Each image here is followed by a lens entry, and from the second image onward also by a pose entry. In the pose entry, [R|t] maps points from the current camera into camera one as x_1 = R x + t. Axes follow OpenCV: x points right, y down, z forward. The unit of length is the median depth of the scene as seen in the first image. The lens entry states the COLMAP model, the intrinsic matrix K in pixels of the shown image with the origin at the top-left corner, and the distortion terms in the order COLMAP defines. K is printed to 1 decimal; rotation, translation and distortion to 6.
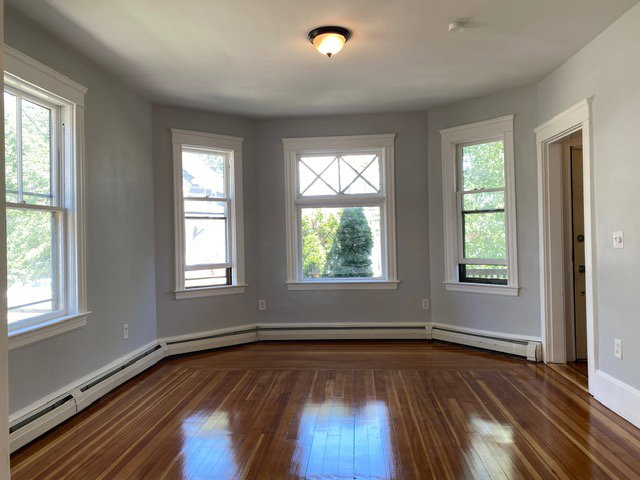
lens RADIAL K [[492.3, 0, 320.6], [0, 492.3, 239.9], [0, 0, 1]] dist [0.059210, -0.013078]
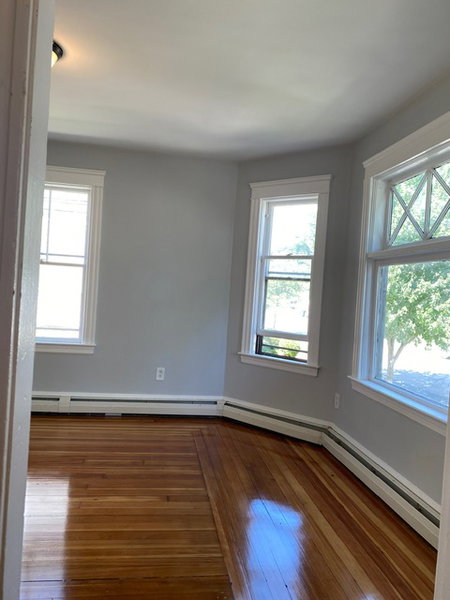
lens RADIAL K [[461.5, 0, 224.0], [0, 461.5, 301.0], [0, 0, 1]] dist [0.059210, -0.013078]
pose [[0.237317, 0.050868, -0.970099, 0.562704], [-0.083063, 0.996033, 0.031908, -0.024136], [0.967875, 0.073007, 0.240601, 0.750799]]
